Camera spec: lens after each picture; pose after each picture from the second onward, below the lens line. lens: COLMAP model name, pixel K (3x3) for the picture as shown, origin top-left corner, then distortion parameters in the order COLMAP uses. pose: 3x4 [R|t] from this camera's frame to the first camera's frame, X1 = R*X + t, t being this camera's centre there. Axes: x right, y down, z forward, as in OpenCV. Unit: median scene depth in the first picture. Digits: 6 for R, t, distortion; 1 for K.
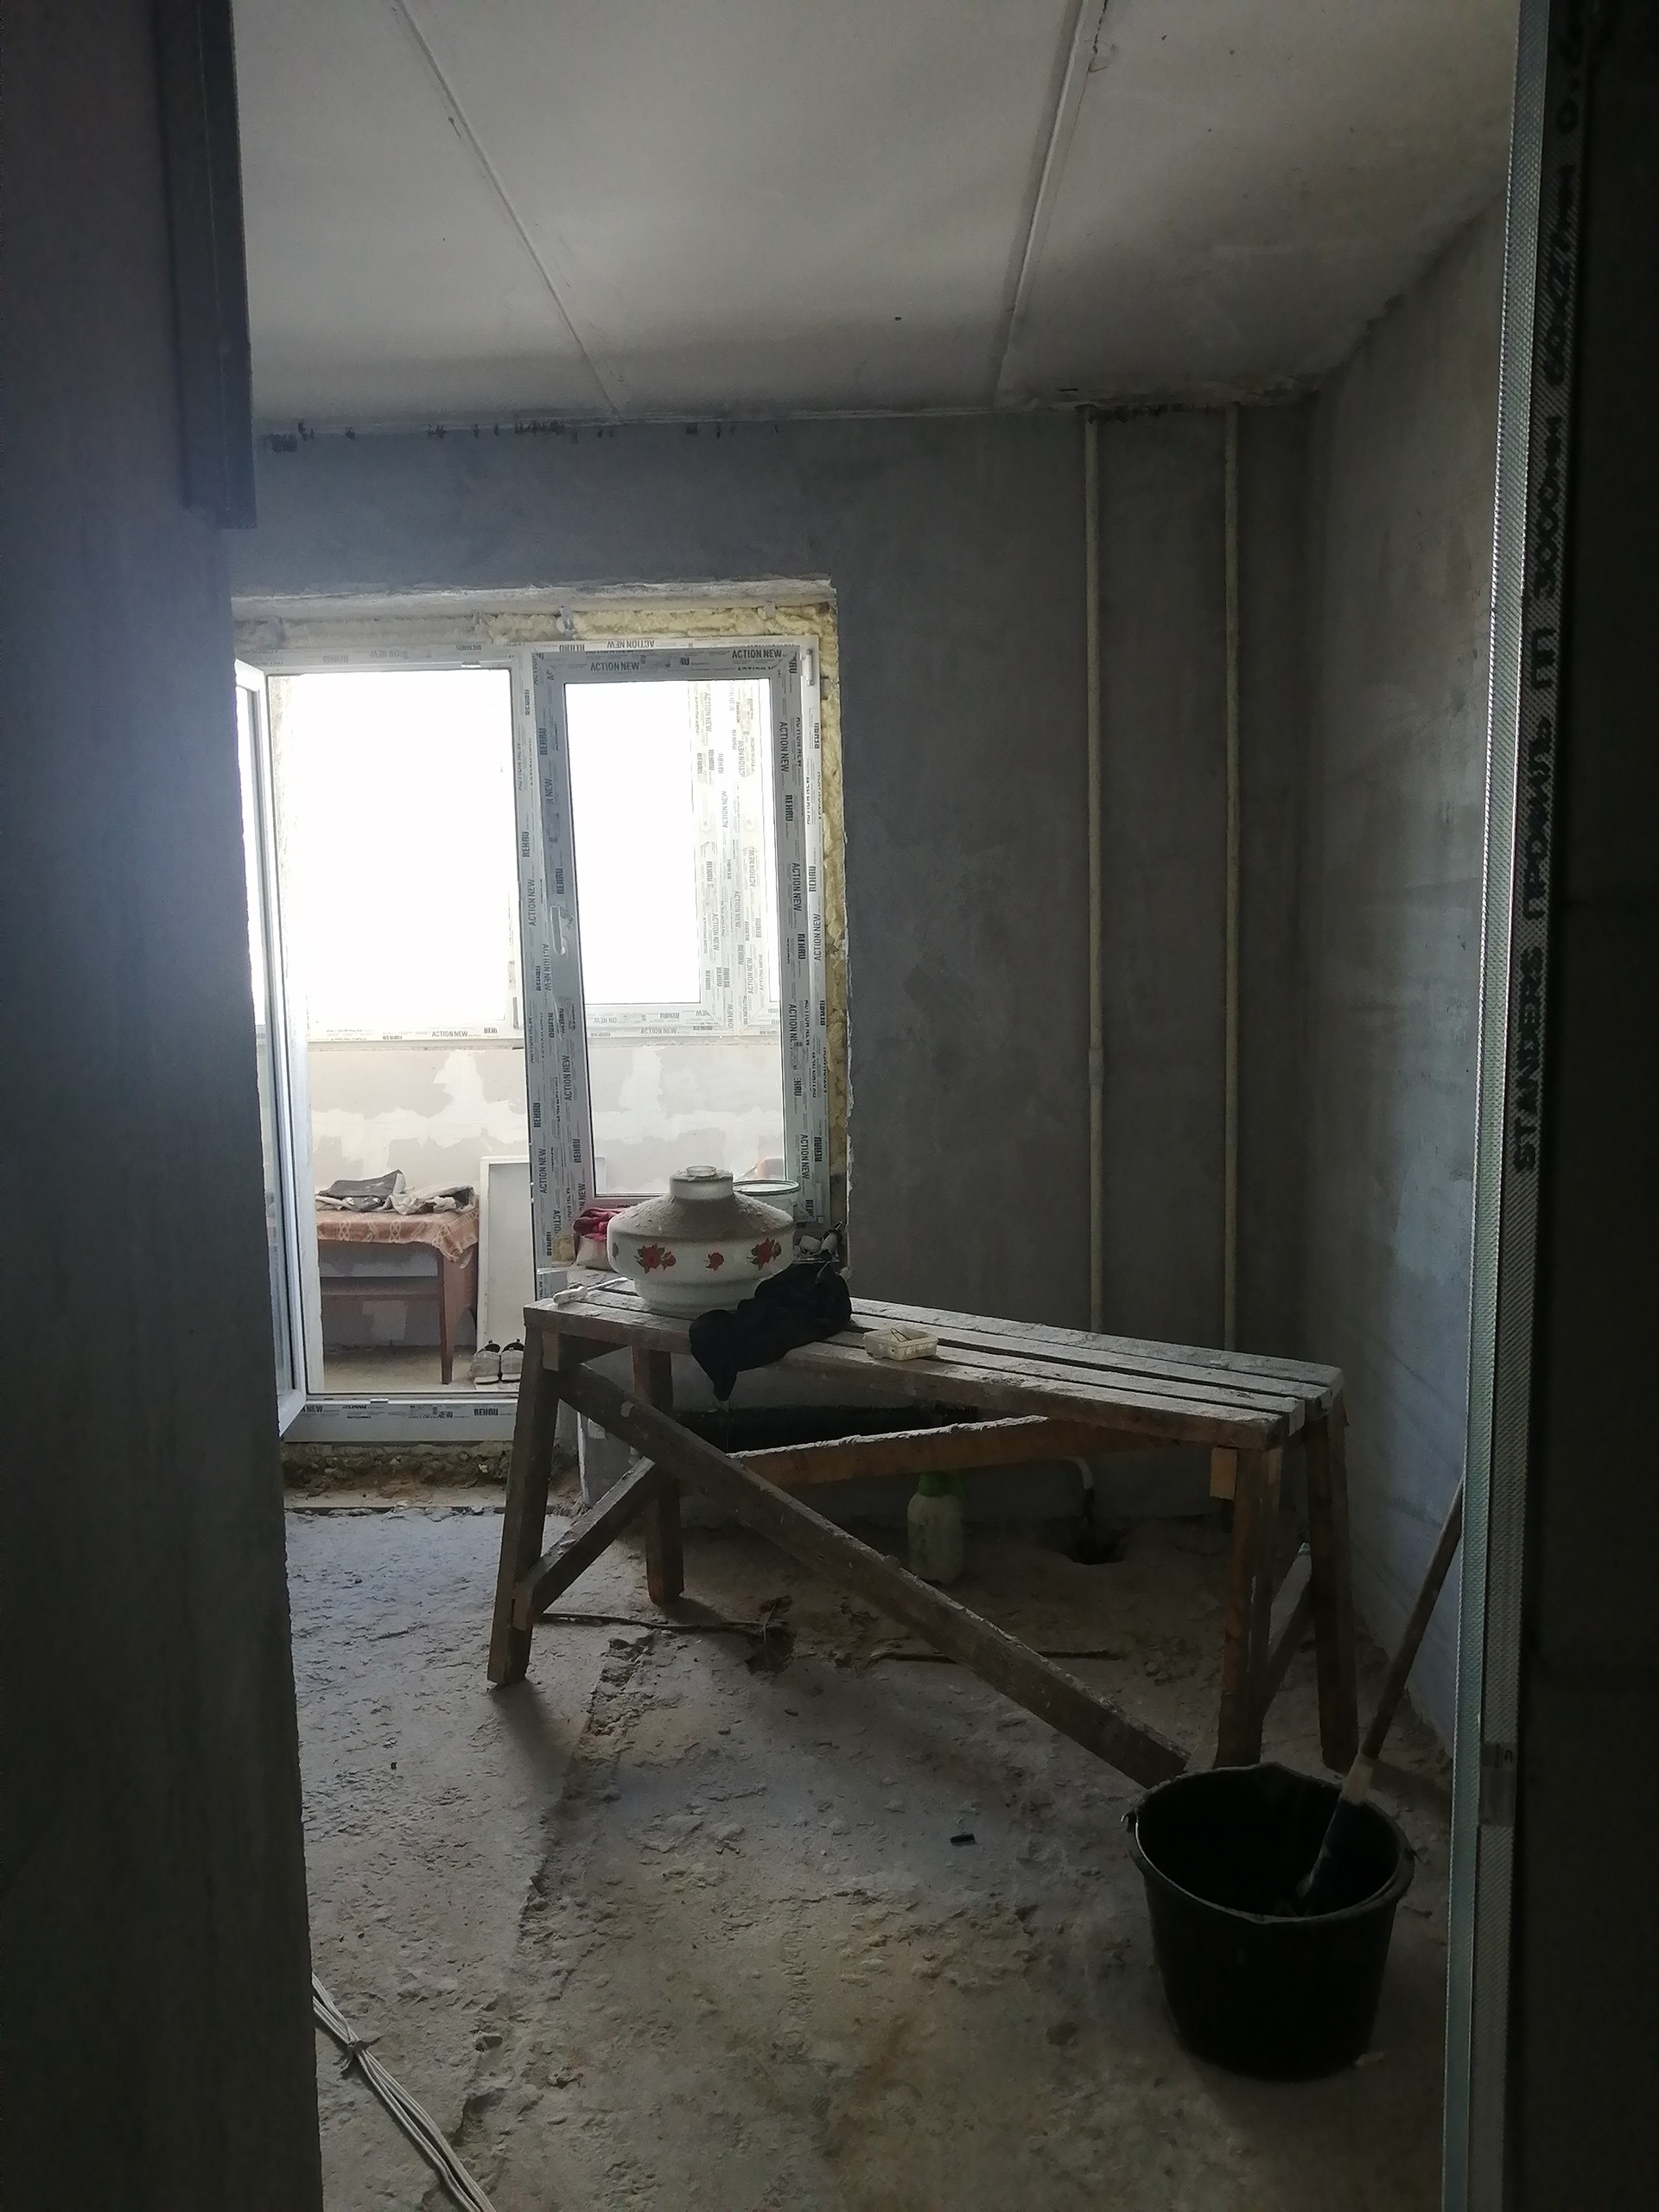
lens RADIAL K [[1773.9, 0, 831.5], [0, 1773.9, 1108.1], [0, 0, 1]] dist [-0.024397, 0.077821]
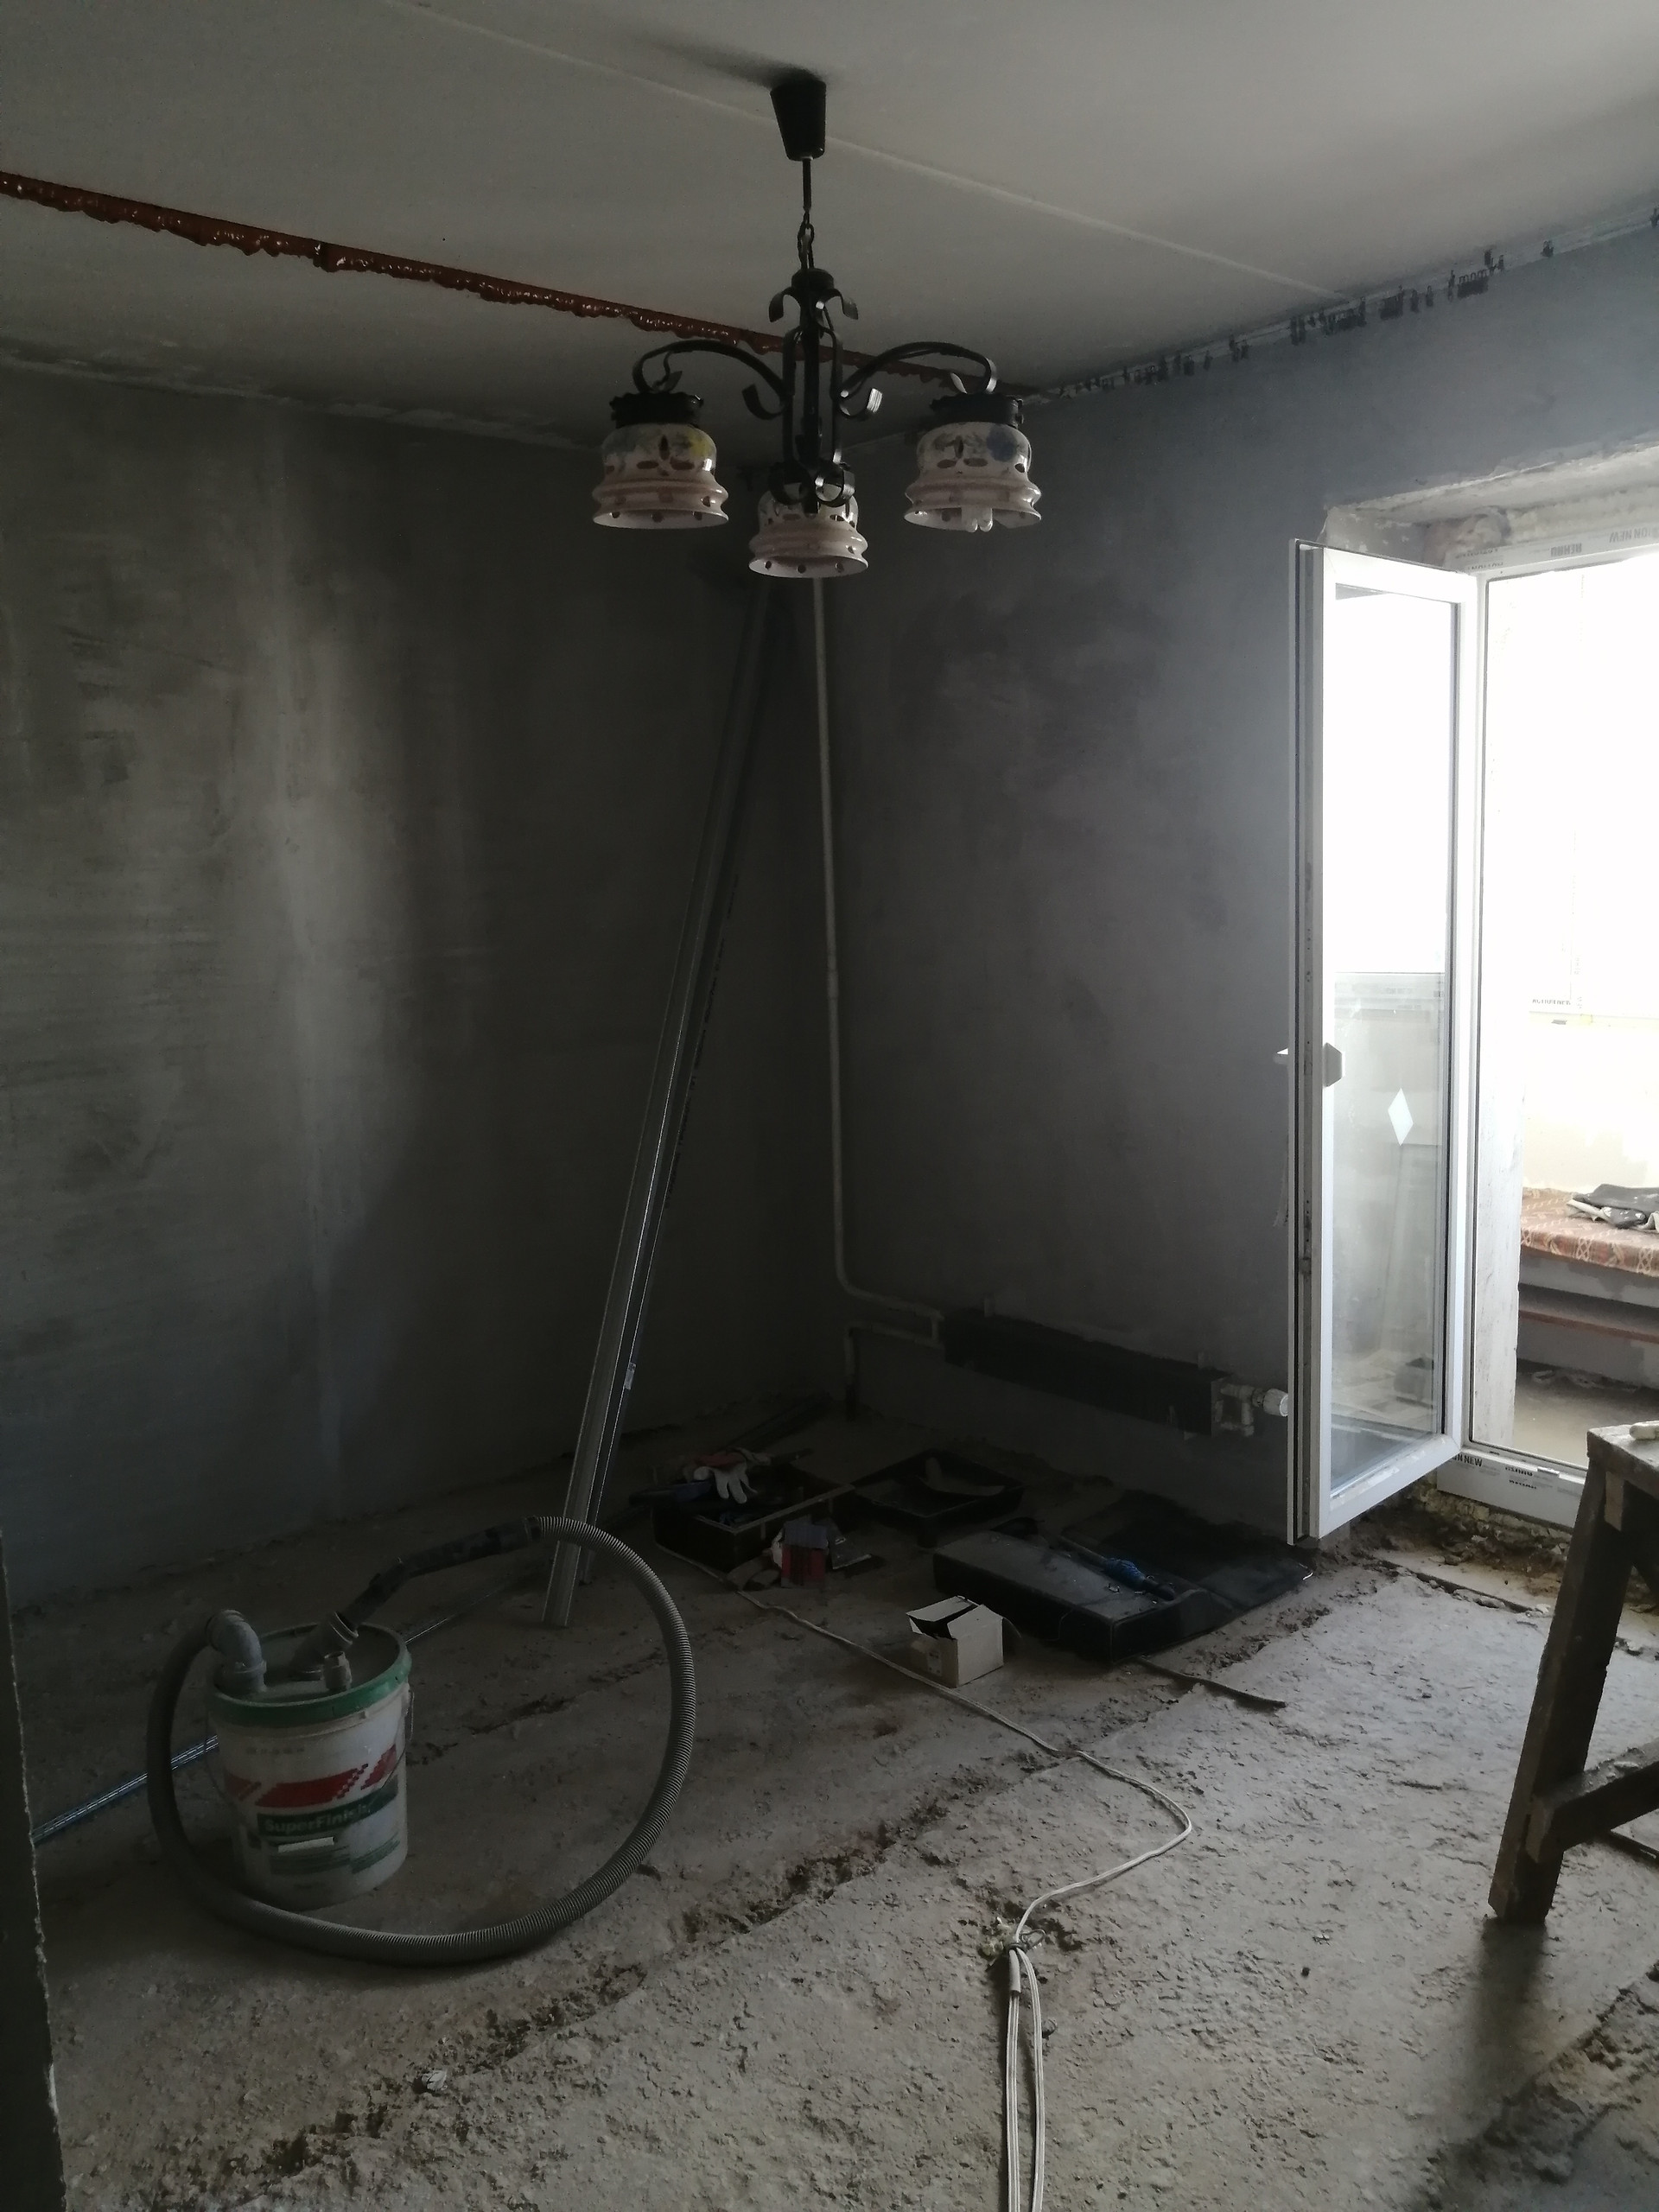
lens RADIAL K [[1773.9, 0, 826.0], [0, 1773.9, 1103.6], [0, 0, 1]] dist [-0.024397, 0.077821]
pose [[0.671591, 0.105116, -0.733427, 0.116306], [-0.074664, 0.994448, 0.074157, -0.044219], [0.737150, 0.004957, 0.675711, 0.237817]]
